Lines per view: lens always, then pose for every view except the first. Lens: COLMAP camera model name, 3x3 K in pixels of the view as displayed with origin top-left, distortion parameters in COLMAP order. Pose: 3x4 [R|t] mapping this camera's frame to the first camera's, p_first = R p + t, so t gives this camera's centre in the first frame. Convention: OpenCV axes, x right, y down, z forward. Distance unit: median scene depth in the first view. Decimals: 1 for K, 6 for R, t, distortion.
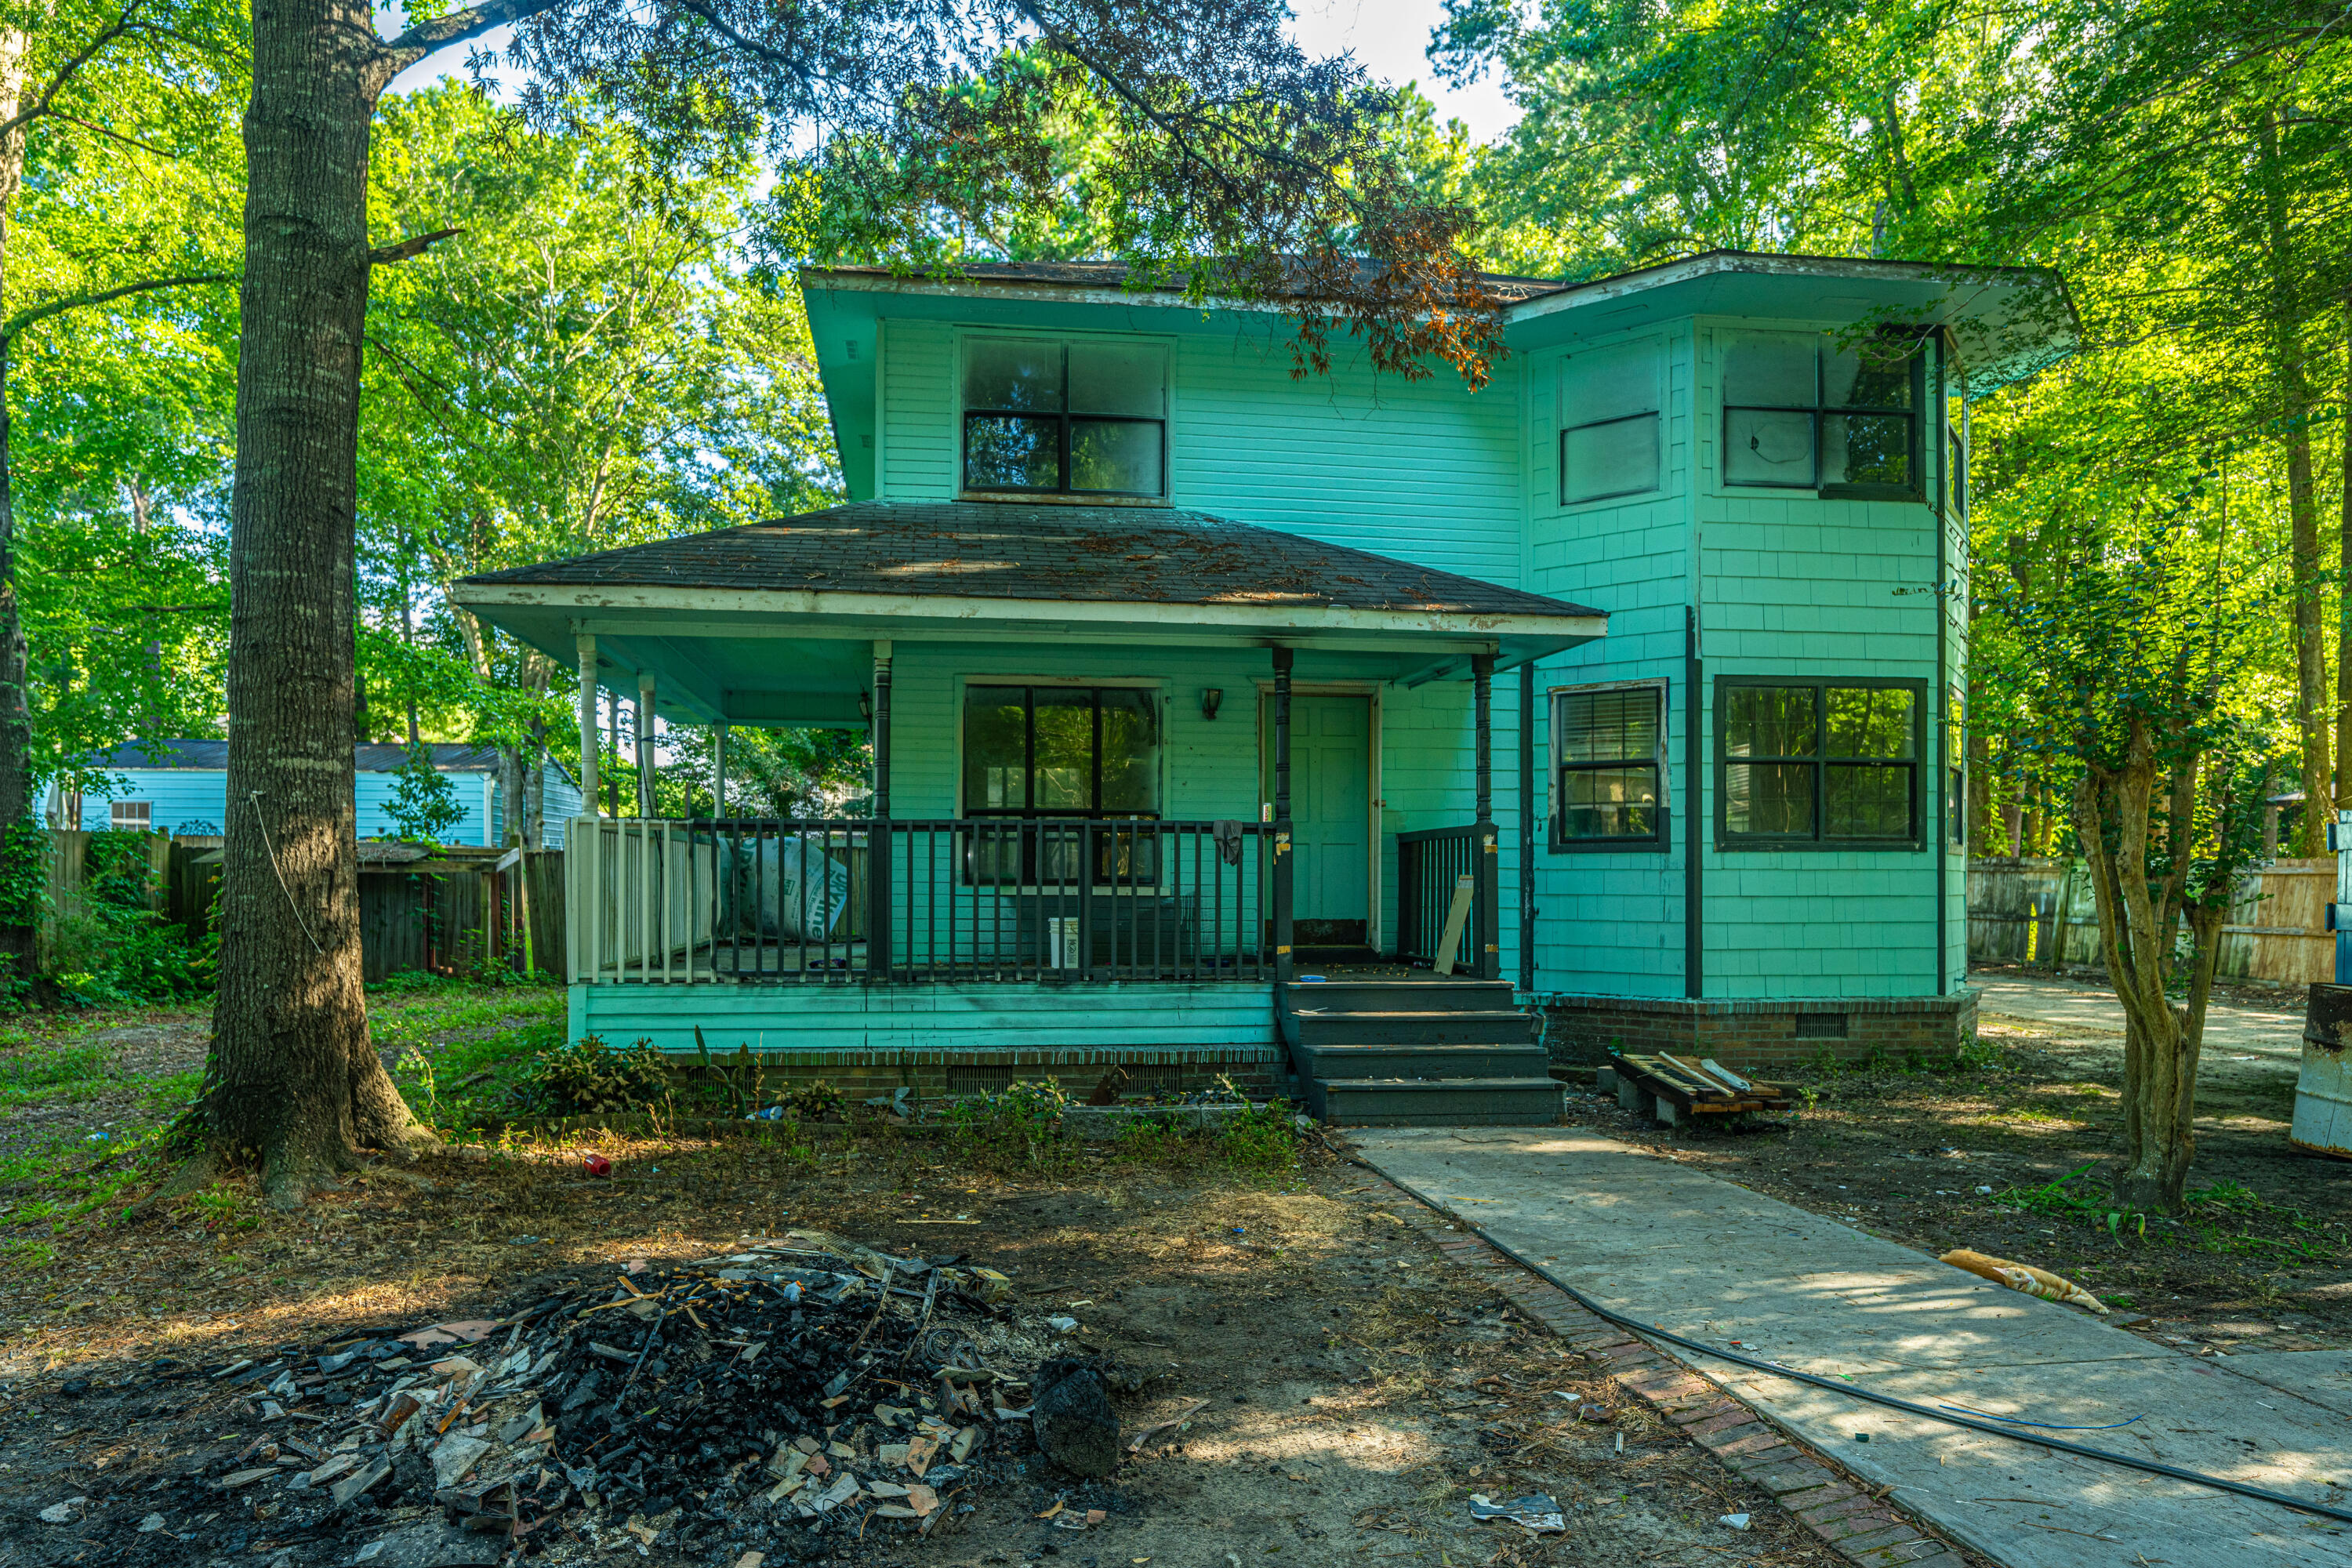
lens RADIAL K [[1443.7, 0, 1109.1], [0, 1443.7, 884.1], [0, 0, 1]] dist [-0.001252, -0.001686]
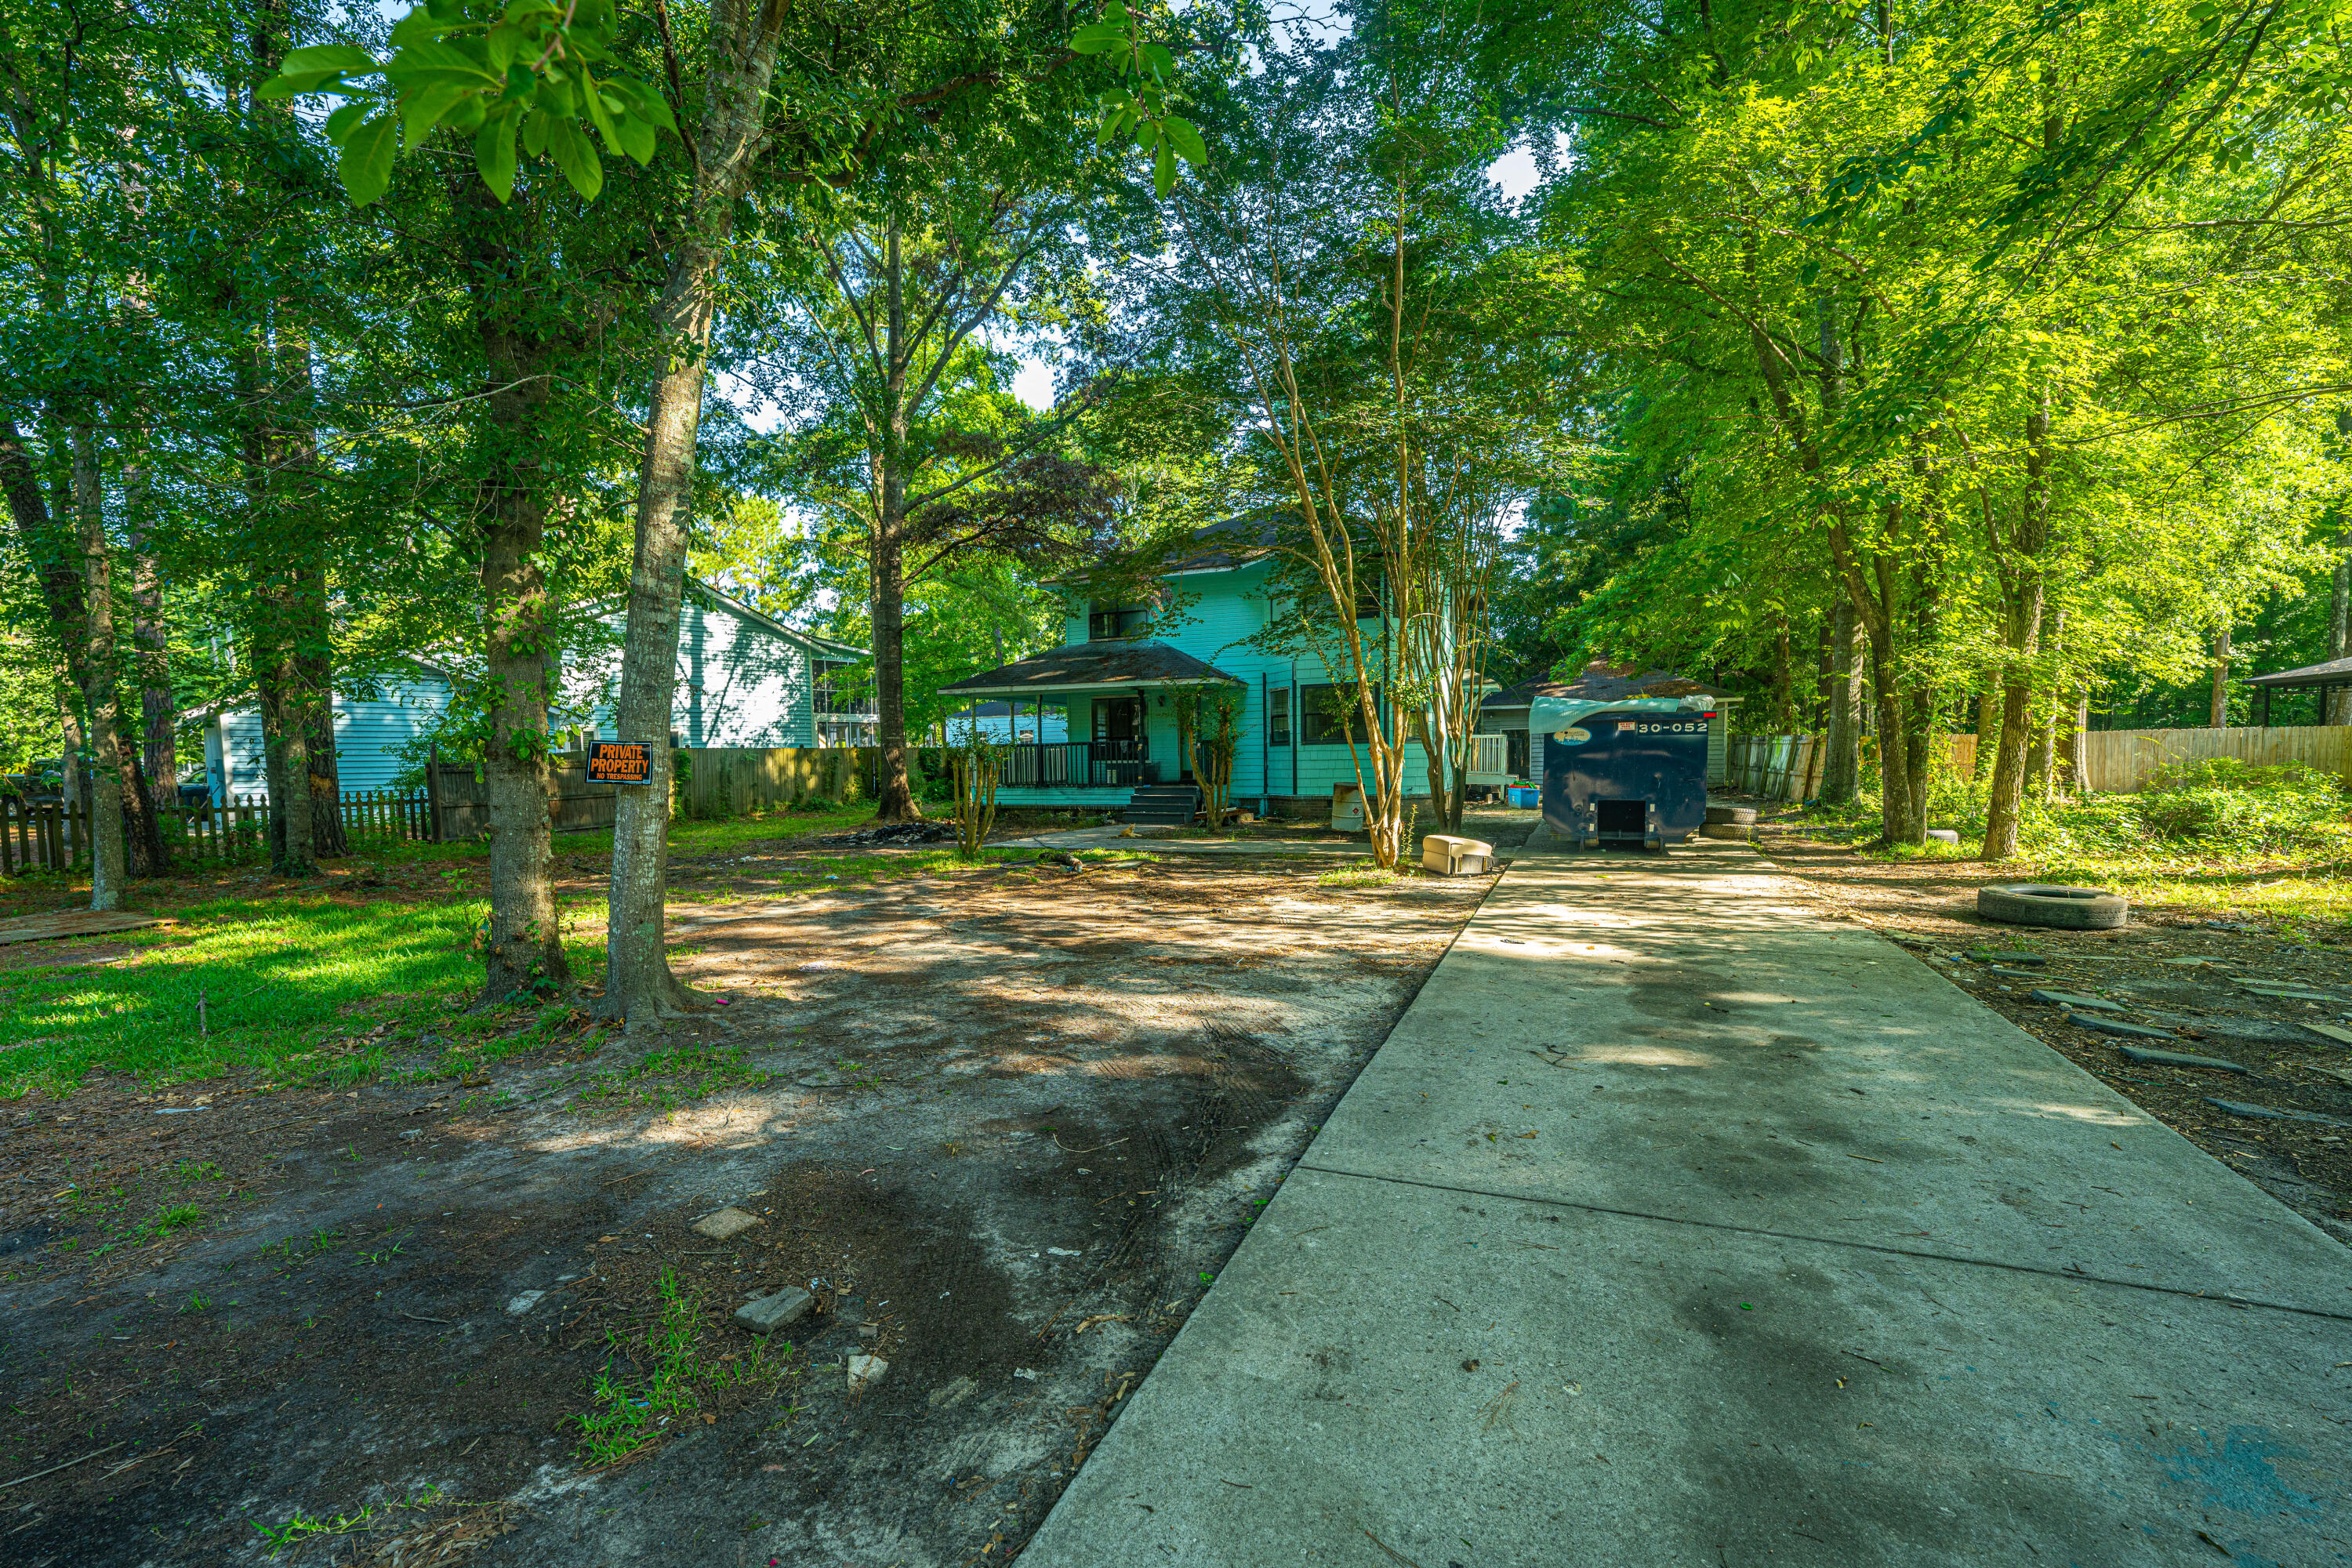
lens RADIAL K [[968.2, 0, 1171.7], [0, 968.2, 784.2], [0, 0, 1]] dist [0.004713, -0.000107]
pose [[0.879665, -0.003040, -0.475585, 1.181829], [0.013387, 0.999742, 0.018371, 0.018877], [0.475406, -0.022527, 0.879478, -0.933571]]
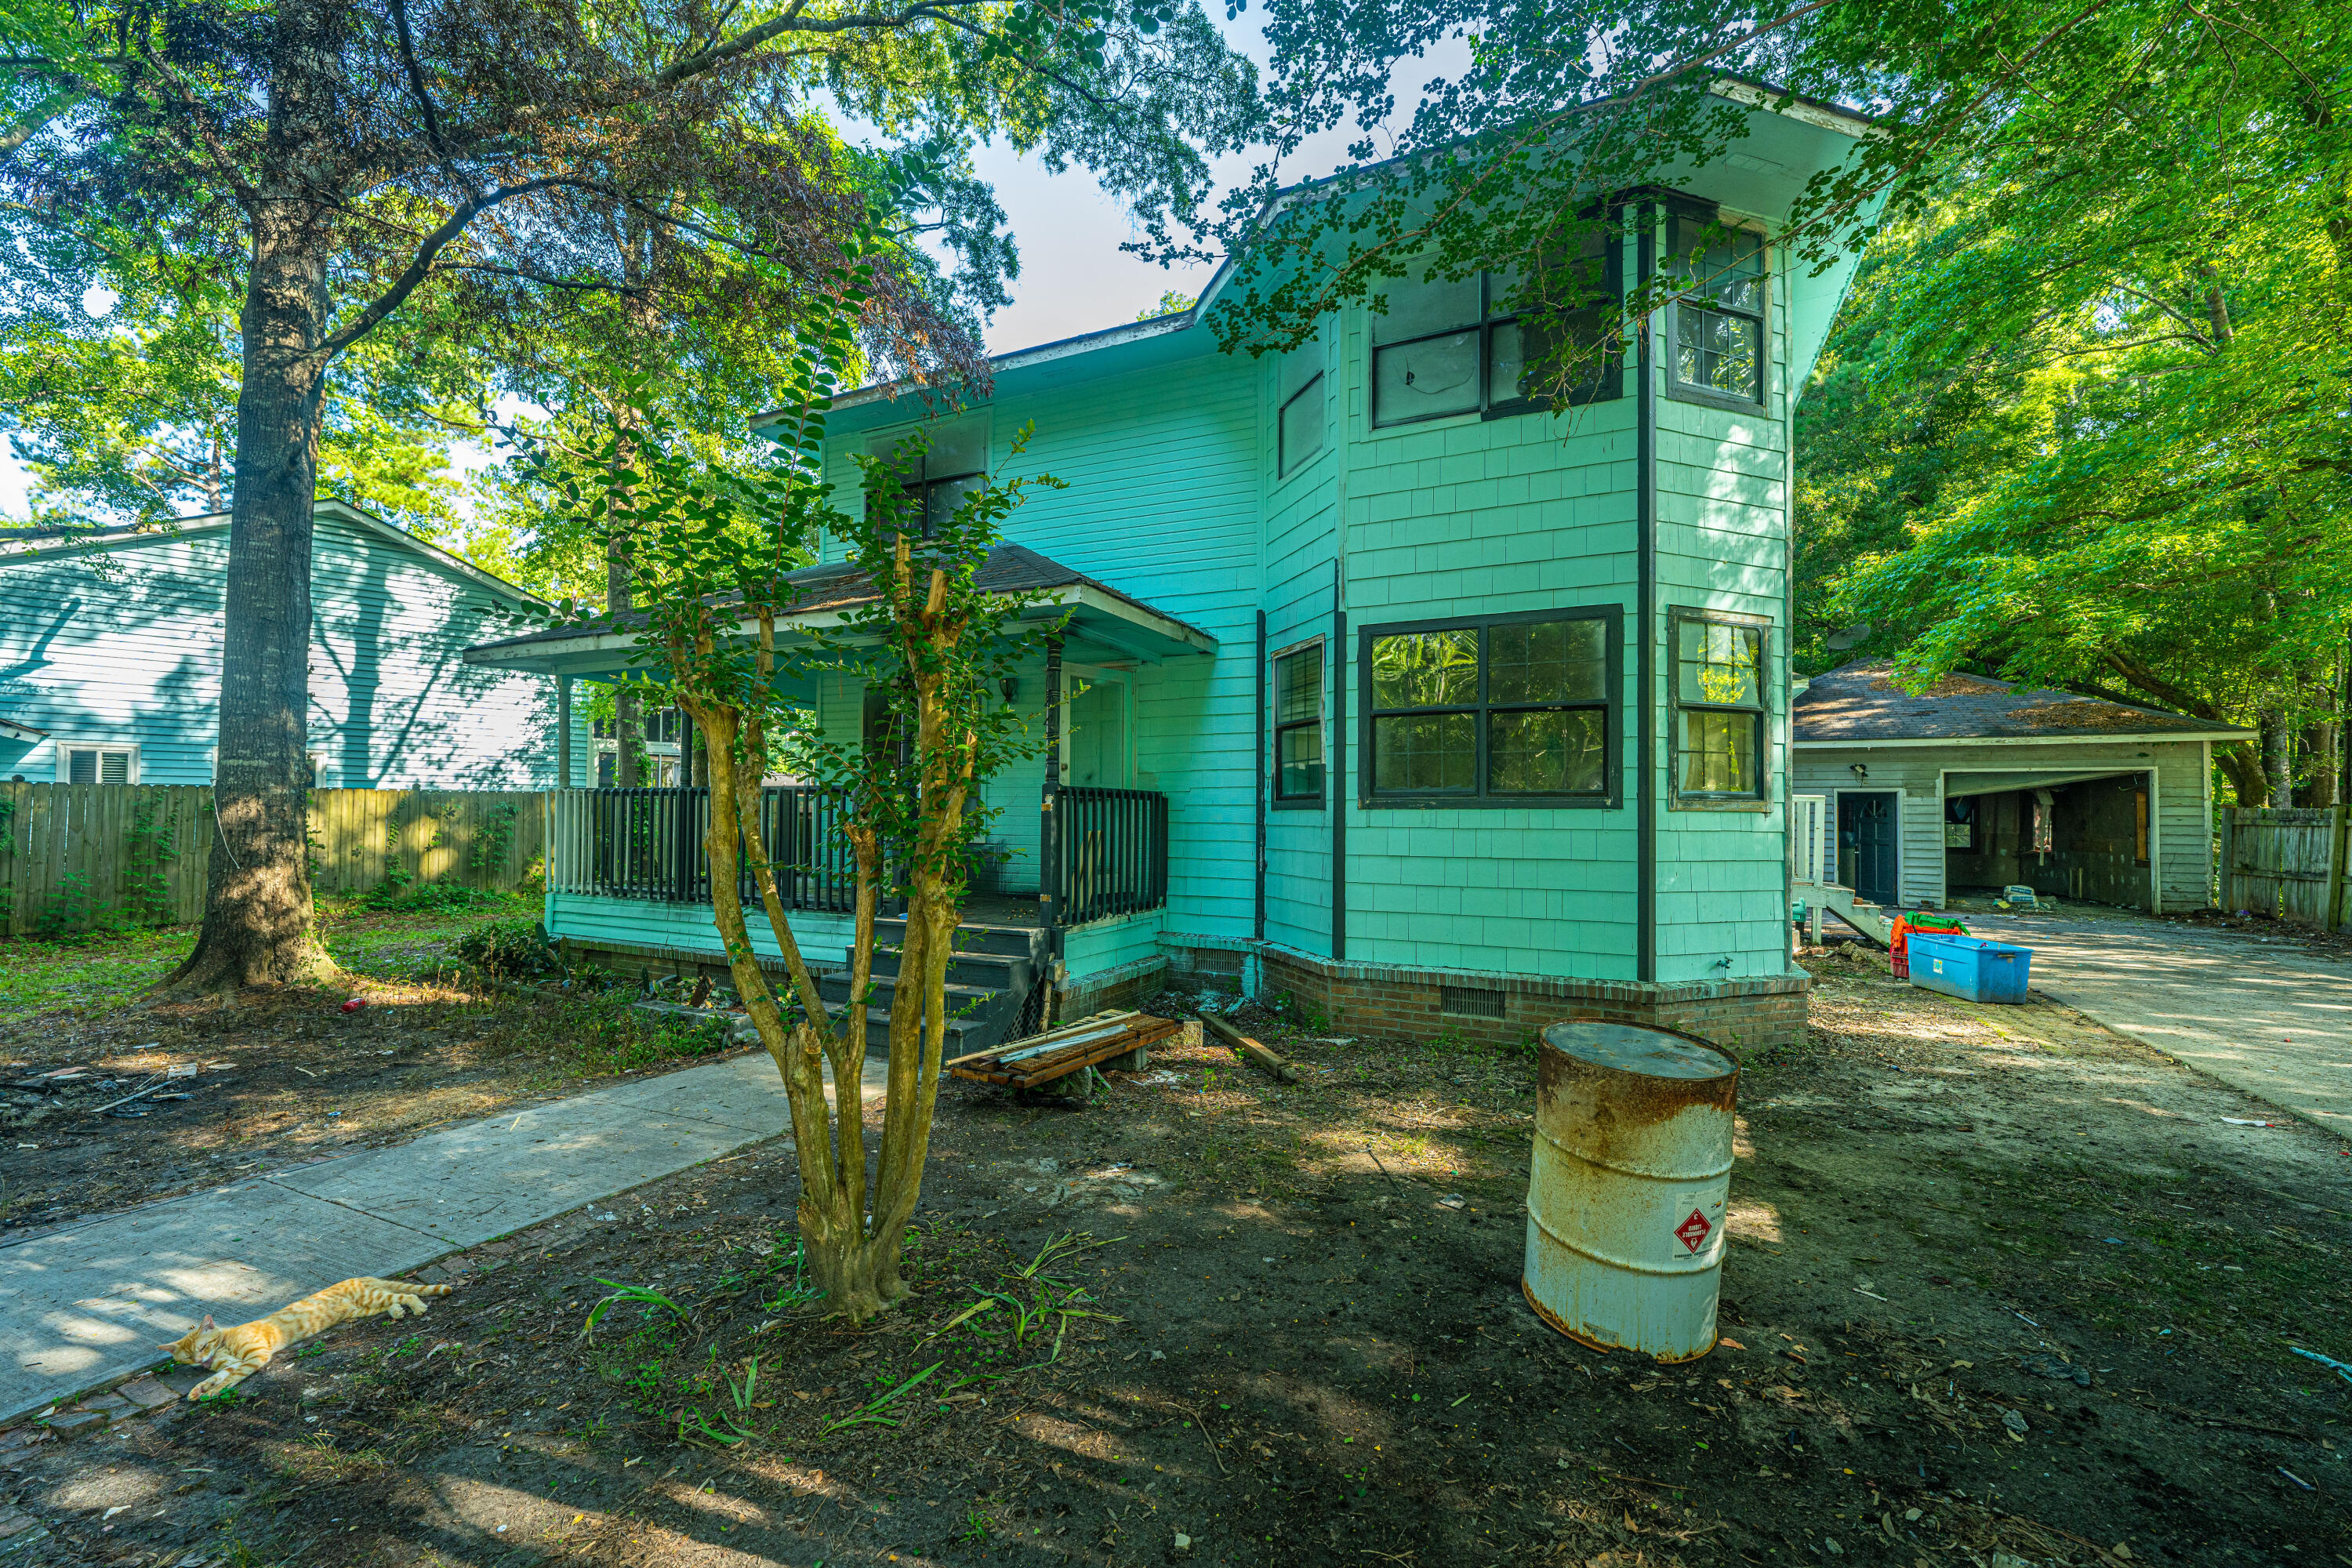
lens RADIAL K [[968.2, 0, 1161.4], [0, 968.2, 796.3], [0, 0, 1]] dist [0.004713, -0.000107]
pose [[0.836601, -0.006941, -0.547768, 0.687208], [-0.009486, 0.999586, -0.027155, -0.012463], [0.547730, 0.027914, 0.836189, 0.402328]]
